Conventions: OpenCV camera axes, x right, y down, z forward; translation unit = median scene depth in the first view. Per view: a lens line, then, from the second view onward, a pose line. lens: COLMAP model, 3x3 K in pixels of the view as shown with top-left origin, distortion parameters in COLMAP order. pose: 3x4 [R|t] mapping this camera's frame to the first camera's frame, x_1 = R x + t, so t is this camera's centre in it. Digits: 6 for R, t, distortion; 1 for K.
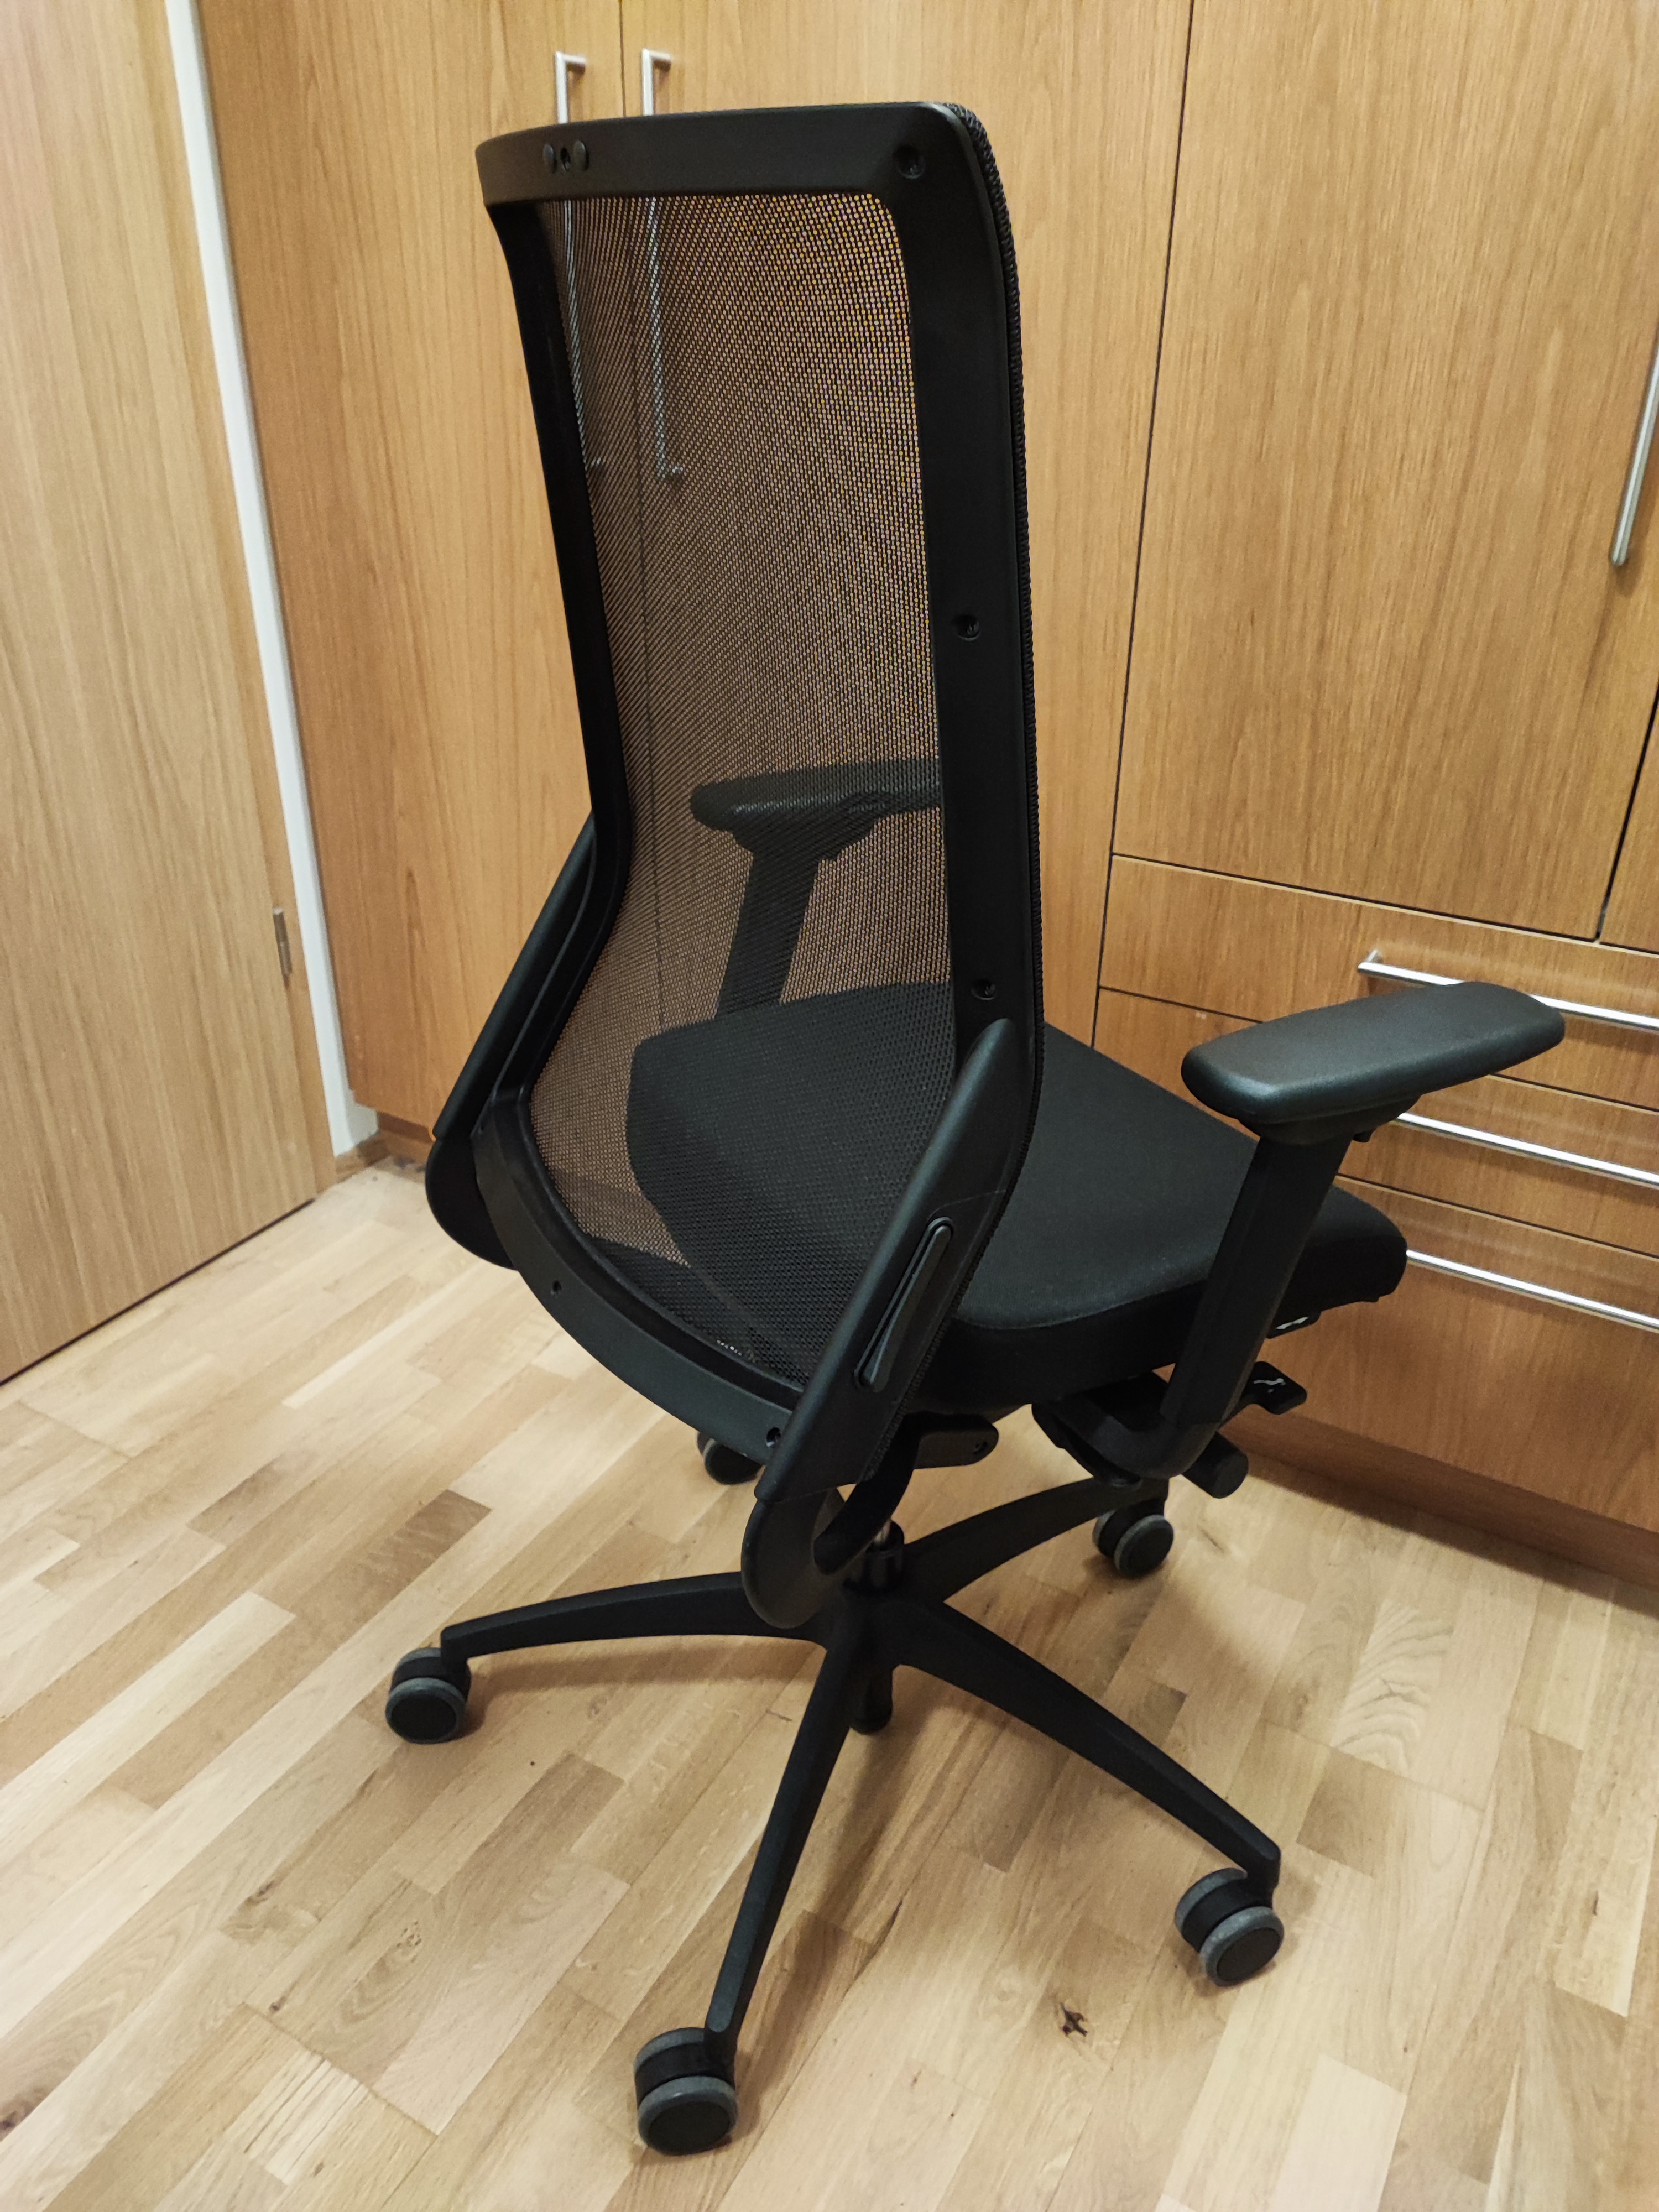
lens RADIAL K [[1611.6, 0, 828.5], [0, 1611.6, 1108.7], [0, 0, 1]] dist [0.032259, -0.044558]
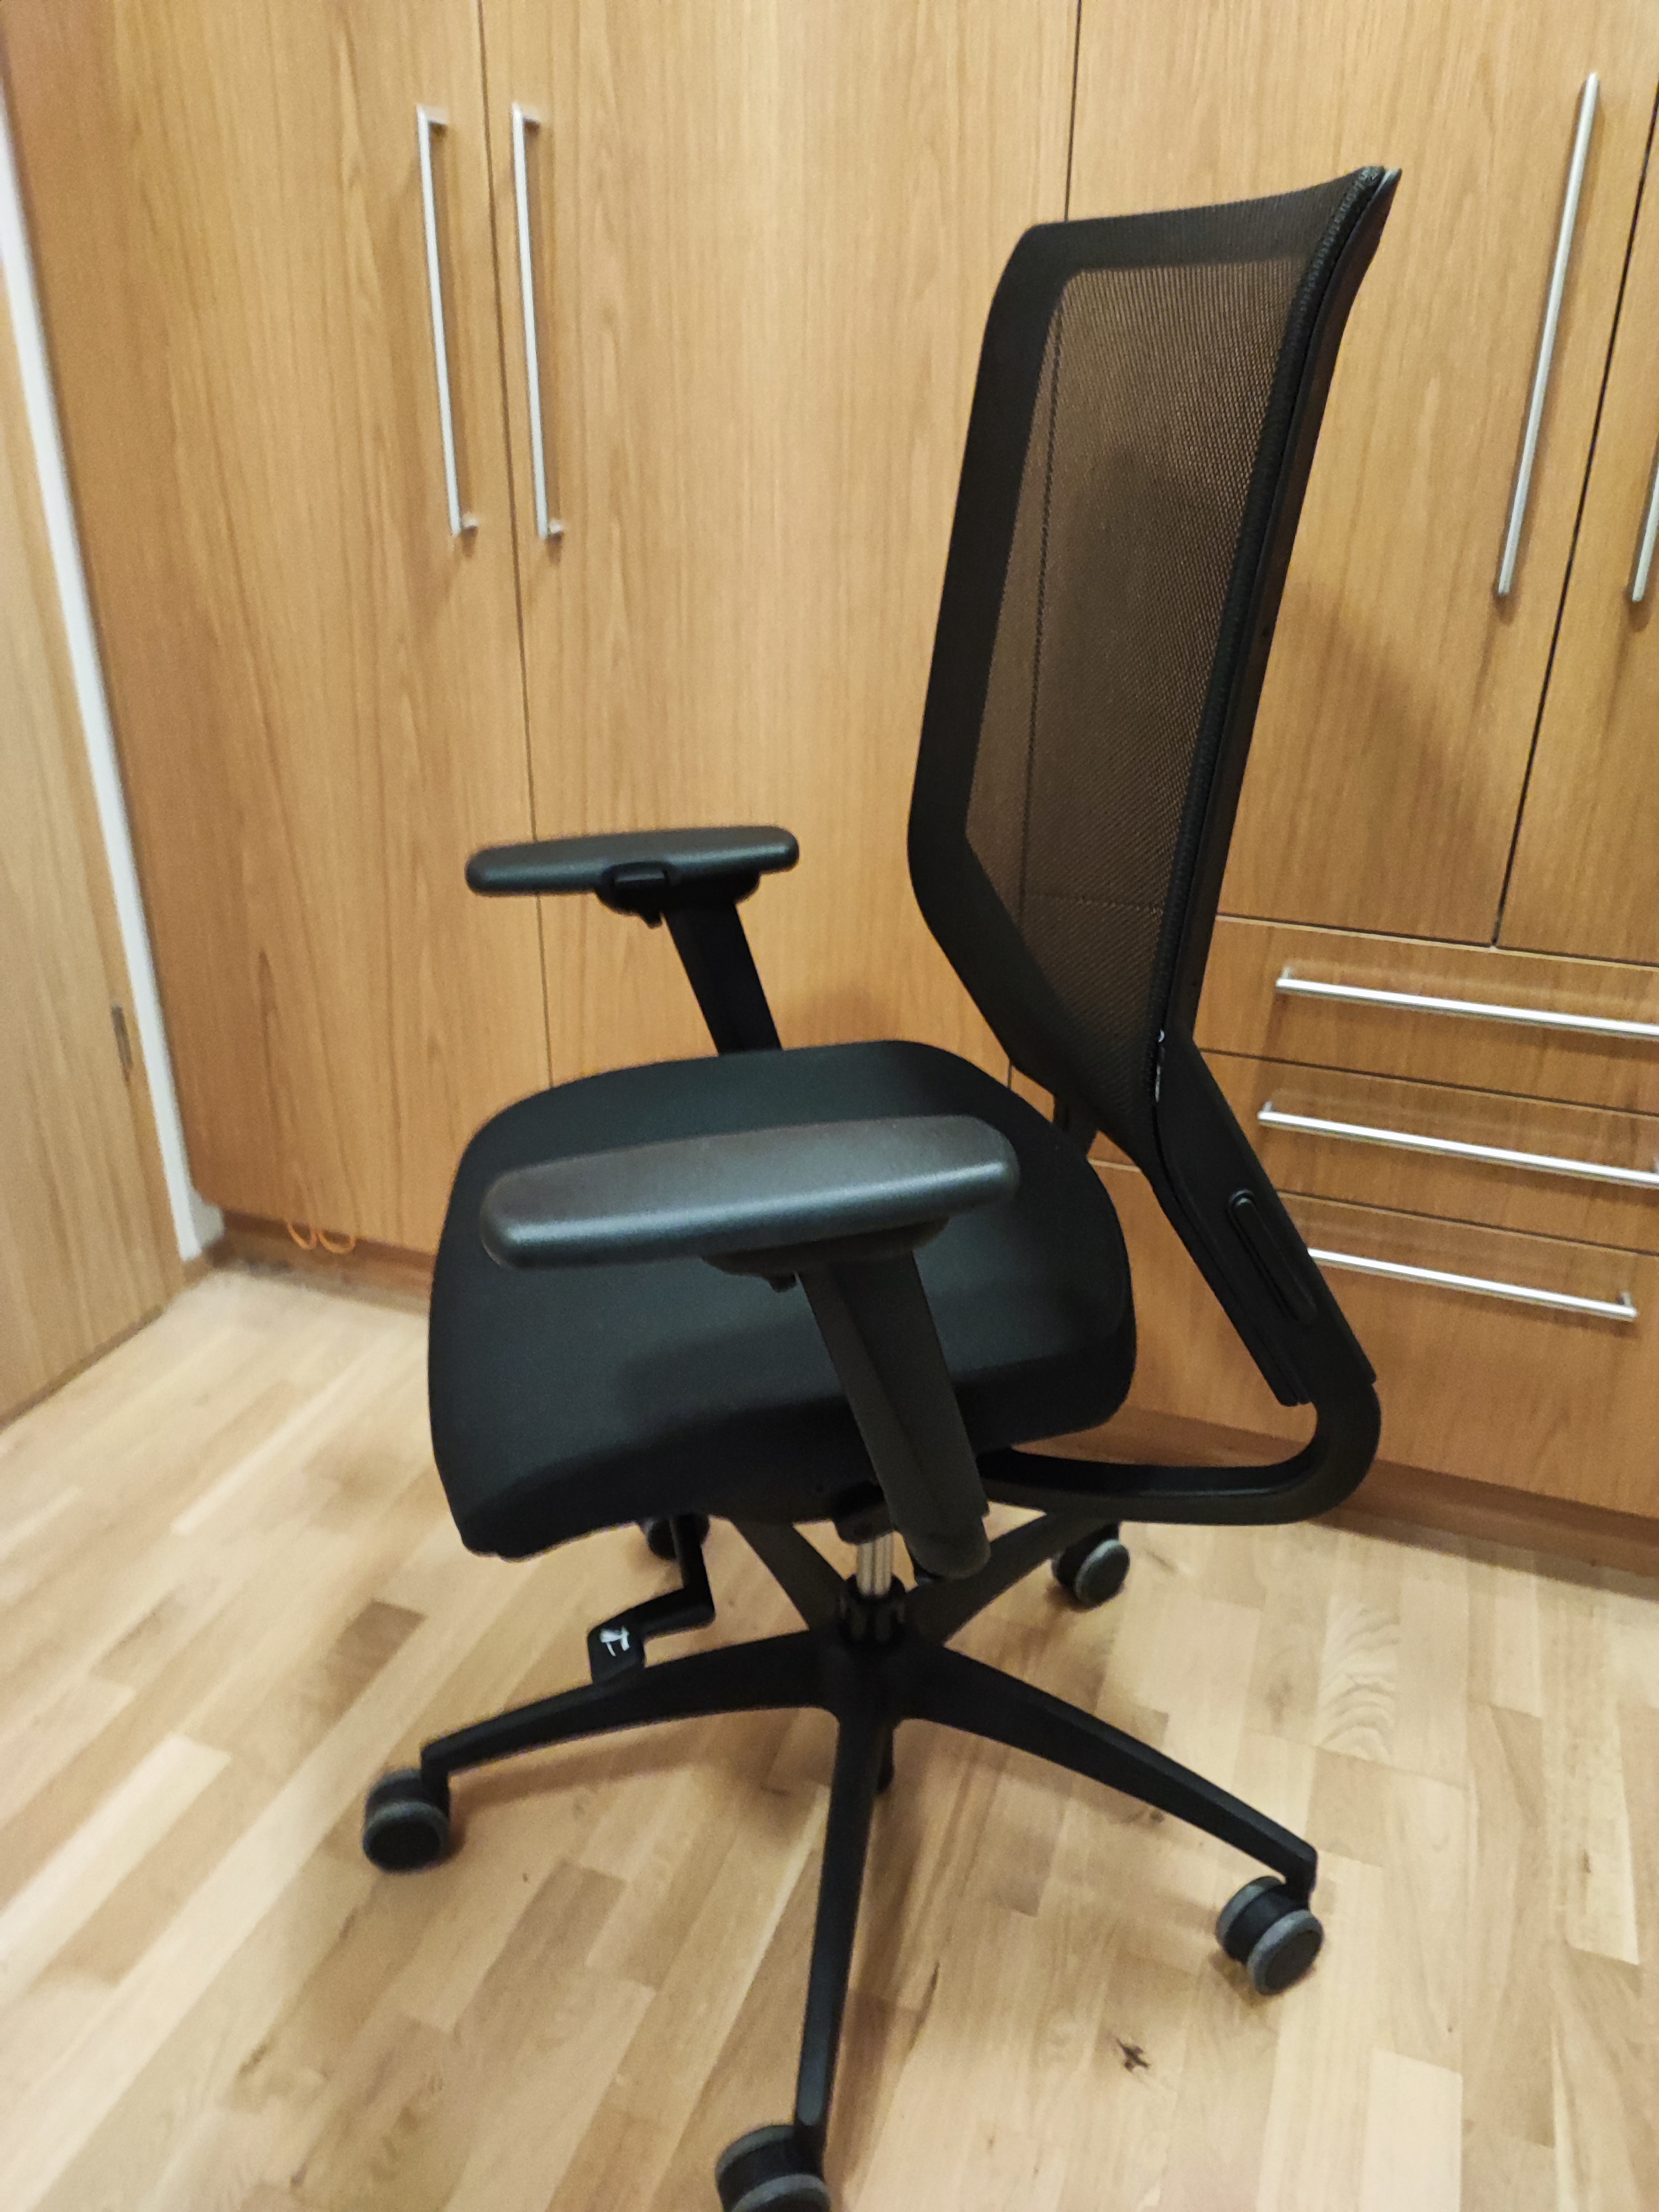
lens RADIAL K [[1611.6, 0, 826.2], [0, 1611.6, 1108.0], [0, 0, 1]] dist [0.032259, -0.044558]
pose [[0.984835, -0.072177, 0.157768, -0.128267], [0.078836, 0.996224, -0.036359, 0.006560], [-0.154548, 0.048245, 0.986807, 0.021159]]
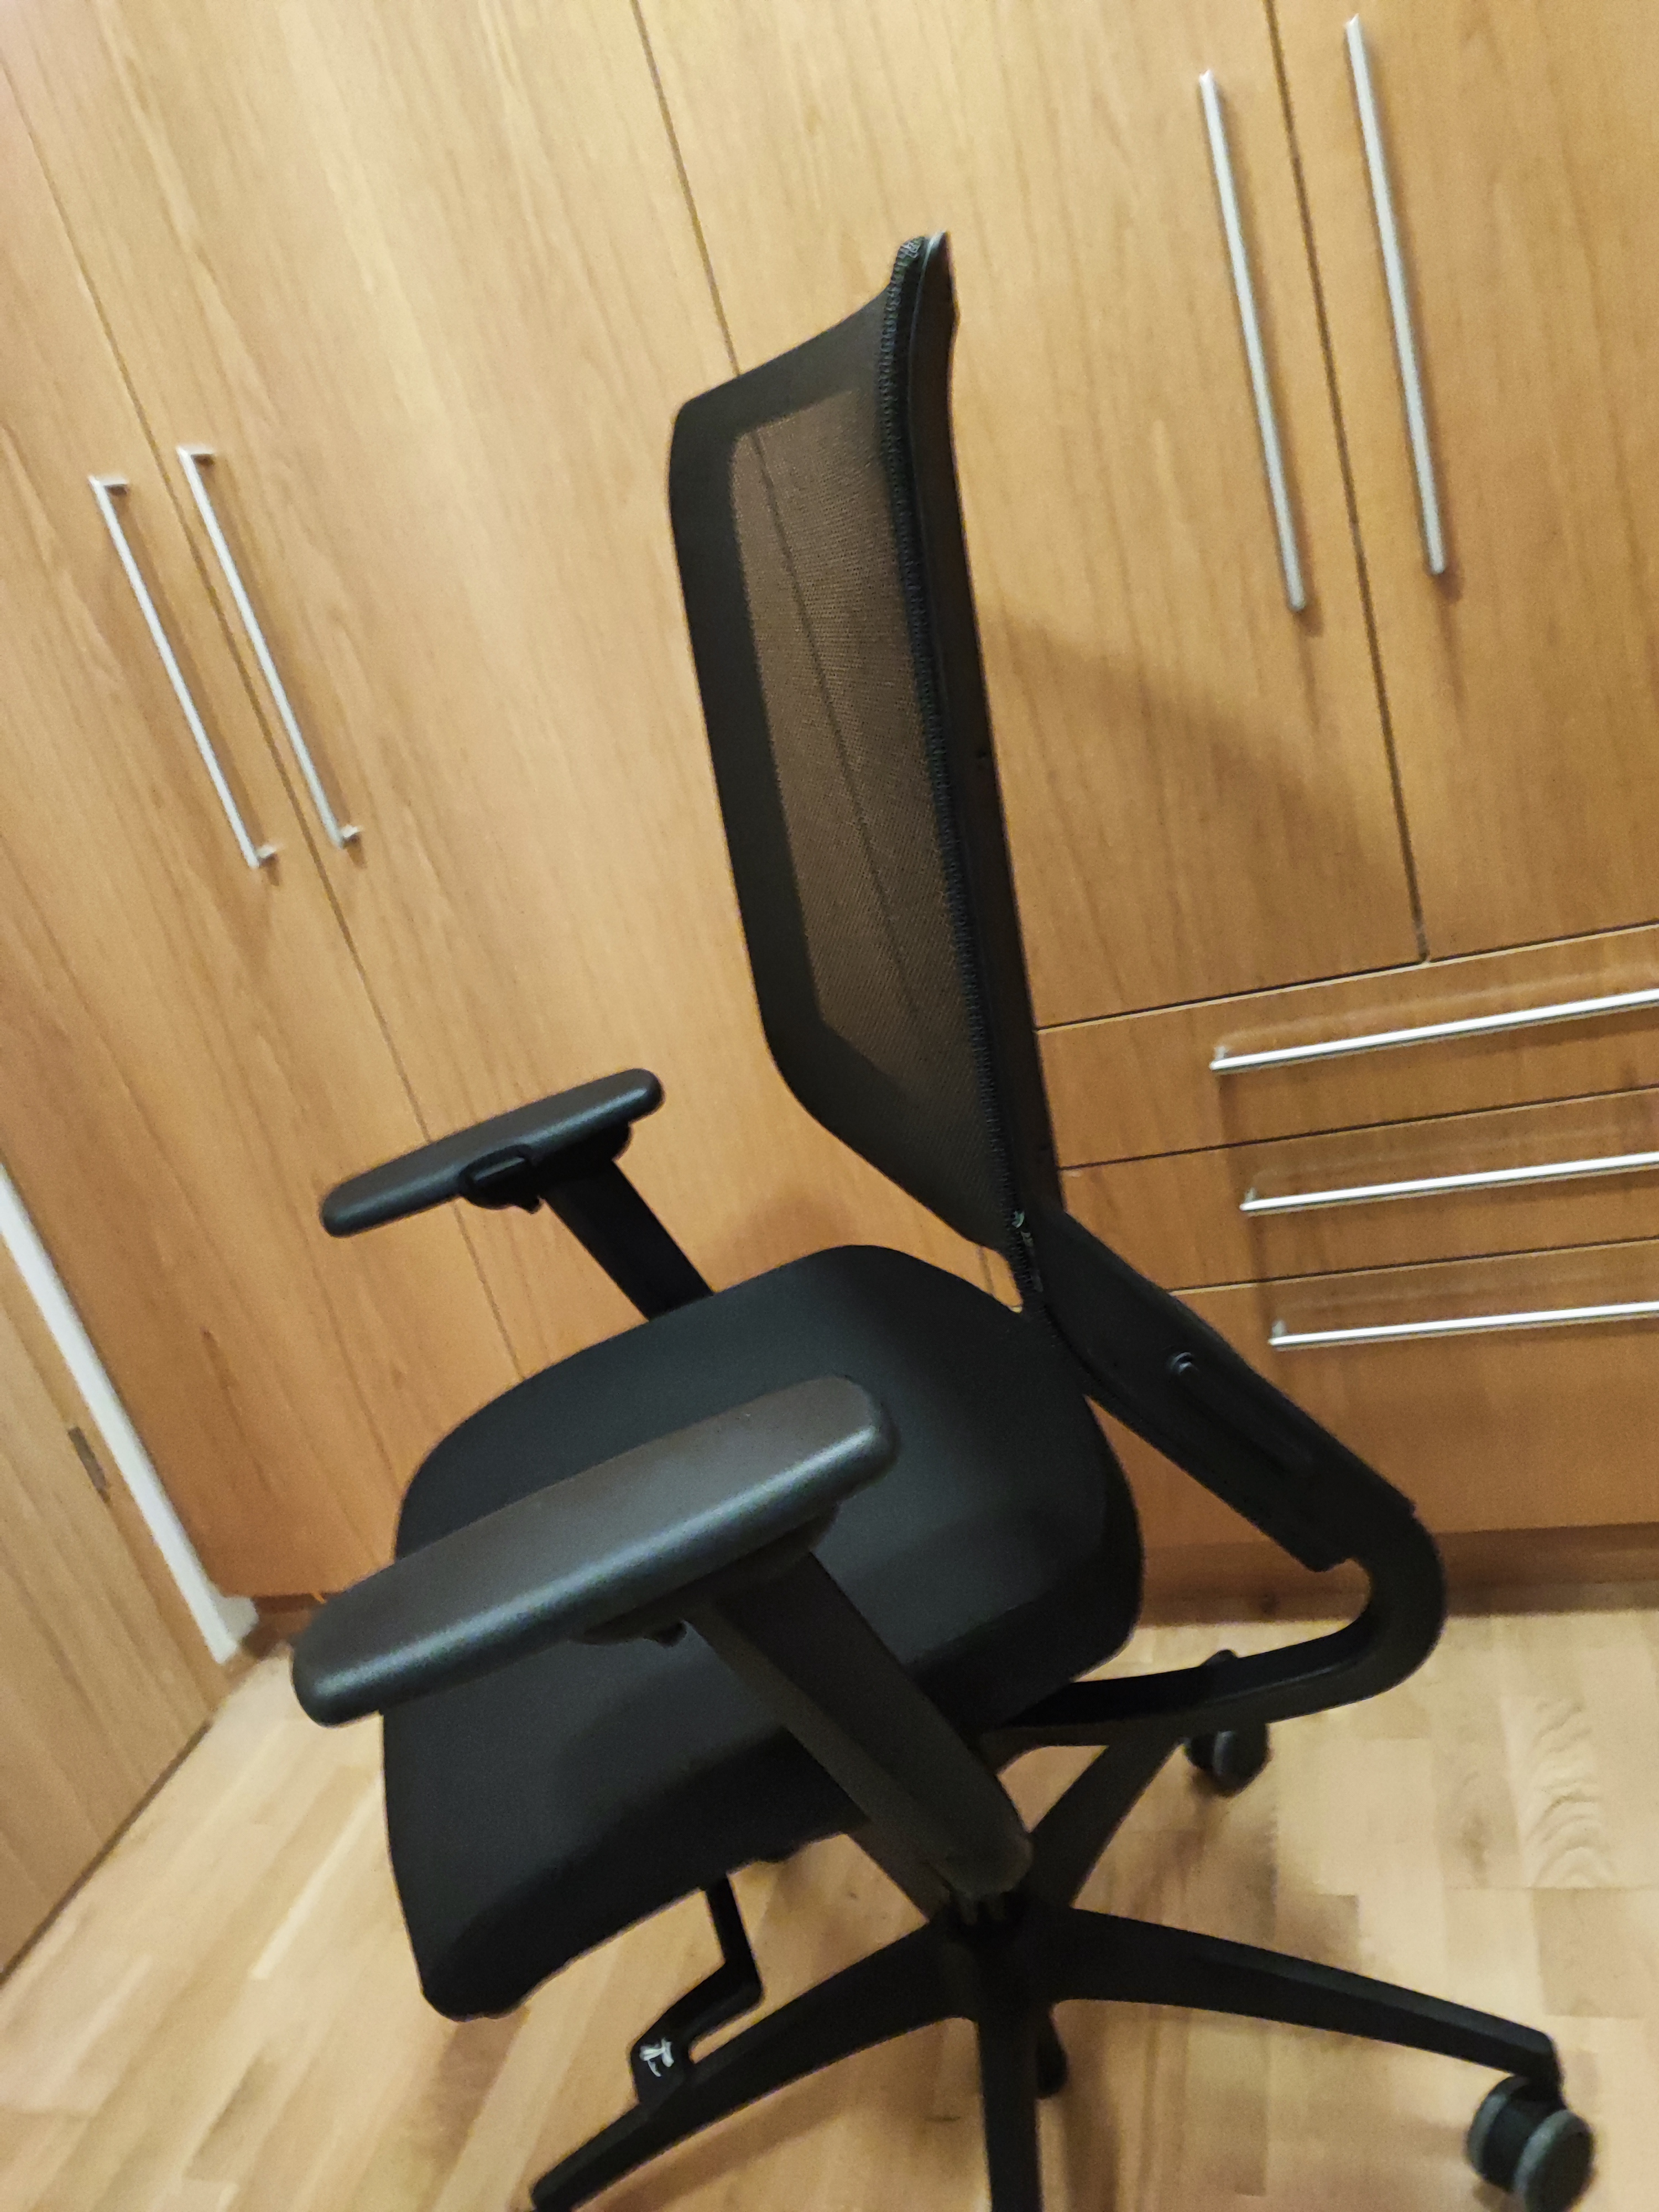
lens RADIAL K [[1611.6, 0, 825.4], [0, 1611.6, 1106.3], [0, 0, 1]] dist [0.032259, -0.044558]
pose [[0.929705, -0.342572, 0.135251, -0.021007], [0.359981, 0.922835, -0.137076, -0.018424], [-0.077856, 0.176128, 0.981284, 0.086037]]
